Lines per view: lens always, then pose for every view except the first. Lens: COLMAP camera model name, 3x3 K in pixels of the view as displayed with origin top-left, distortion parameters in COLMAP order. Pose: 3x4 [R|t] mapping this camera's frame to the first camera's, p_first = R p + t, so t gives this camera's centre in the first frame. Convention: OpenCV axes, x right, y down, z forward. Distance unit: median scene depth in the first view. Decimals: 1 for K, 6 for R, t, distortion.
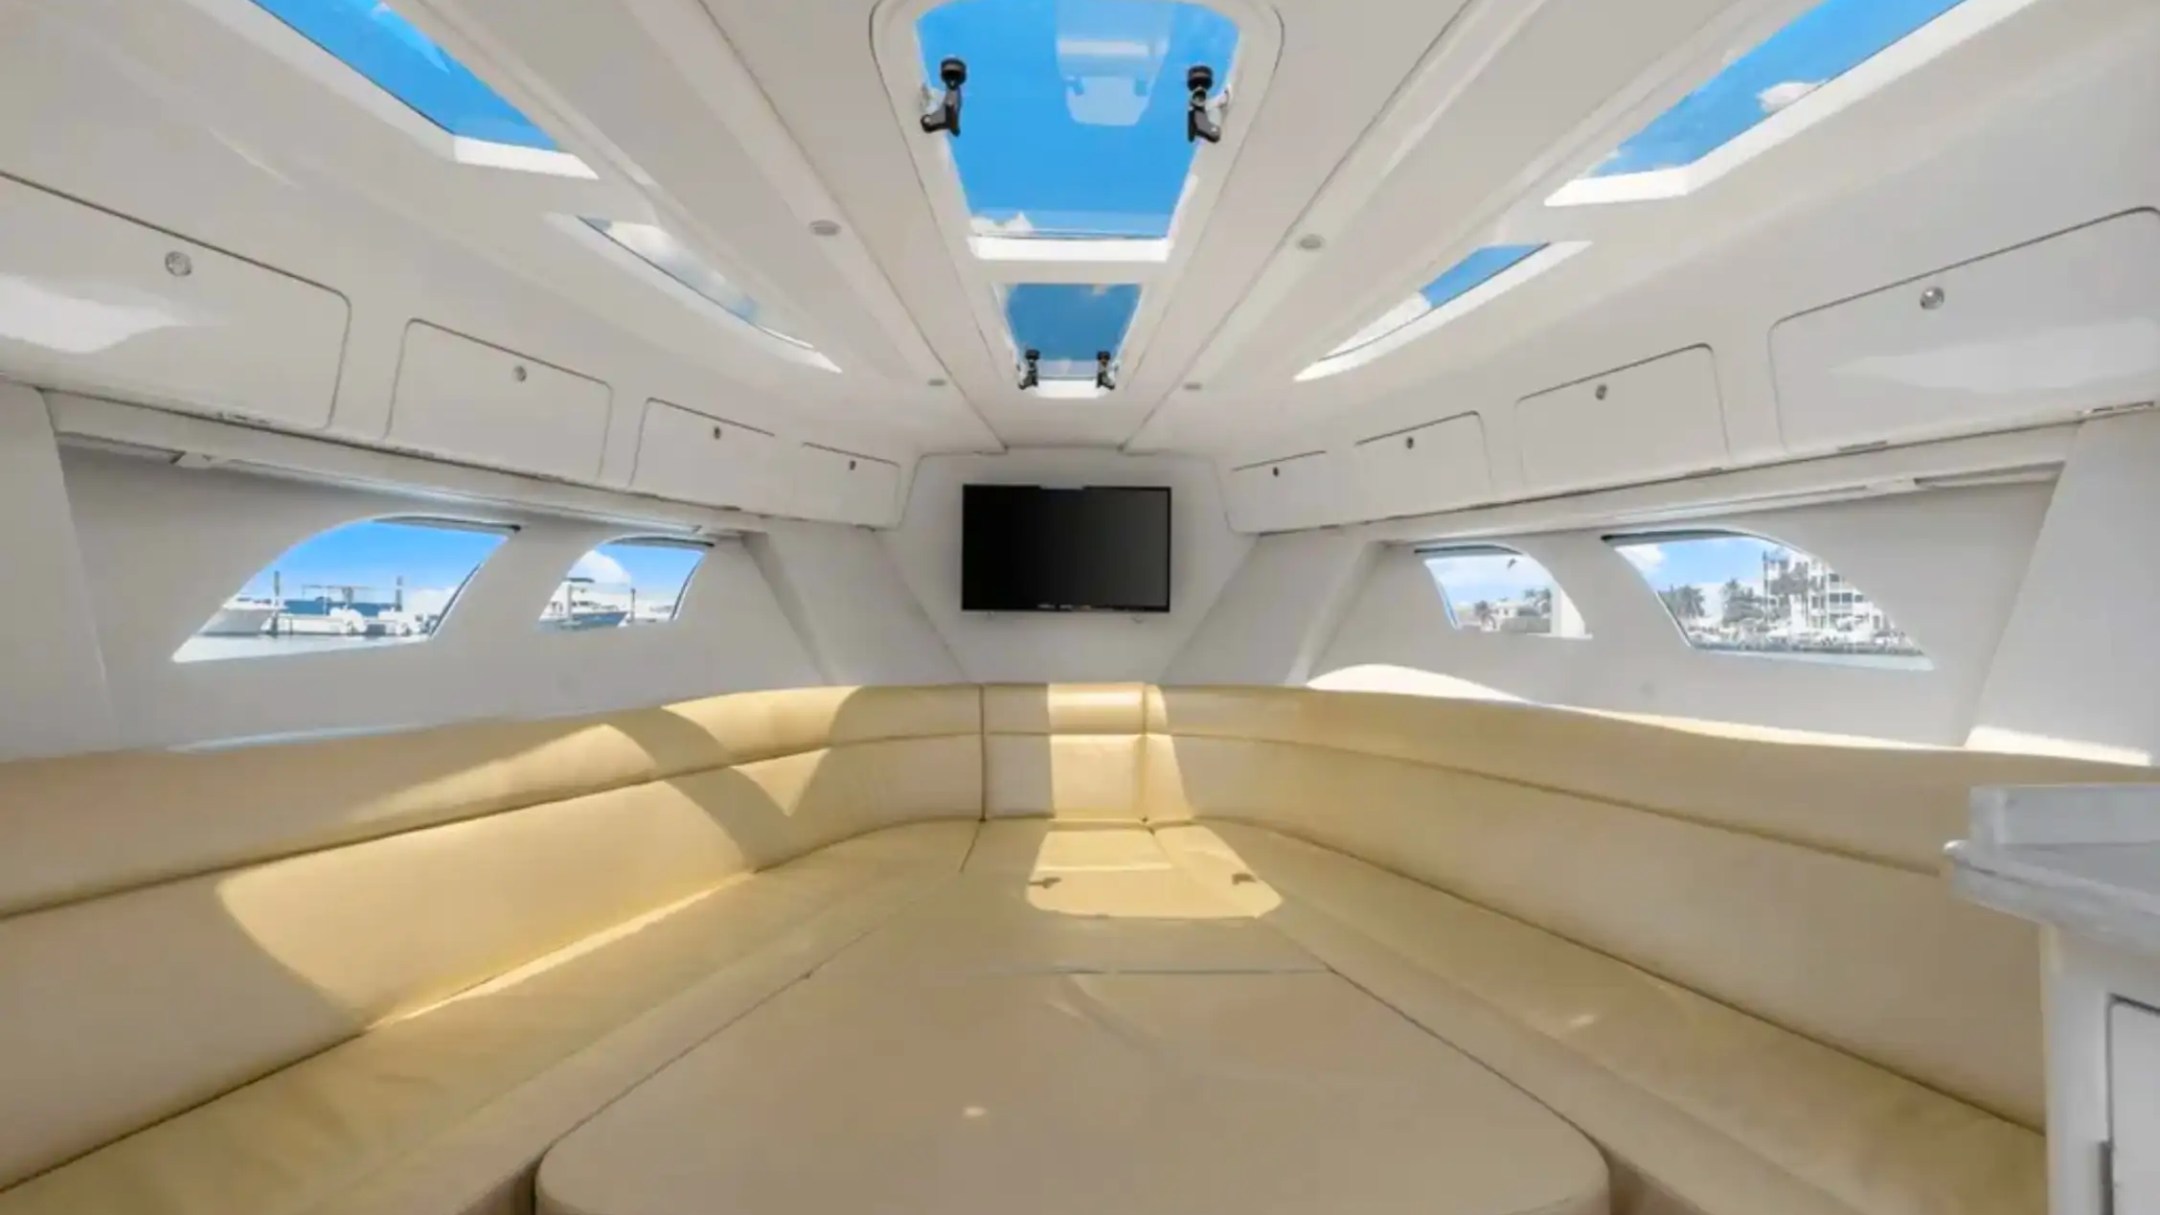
lens RADIAL K [[1045.8, 0, 1082.4], [0, 1045.8, 591.3], [0, 0, 1]] dist [0.003274, 0.001006]
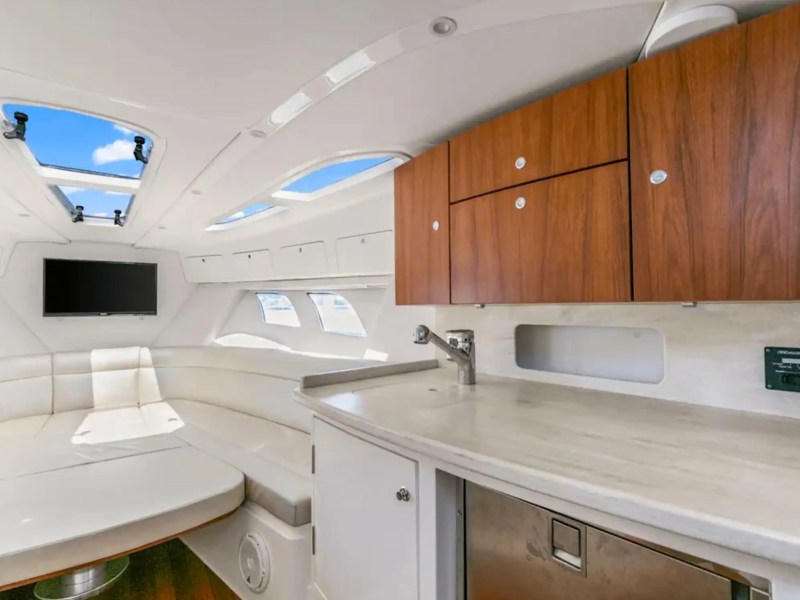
lens RADIAL K [[410.2, 0, 400.0], [0, 410.2, 300.0], [0, 0, 1]] dist [0.000554, 0.000993]
pose [[0.832618, 0.000024, 0.553848, 0.037673], [-0.001669, 0.999996, 0.002466, -0.026565], [-0.553845, -0.002978, 0.832614, -0.139929]]
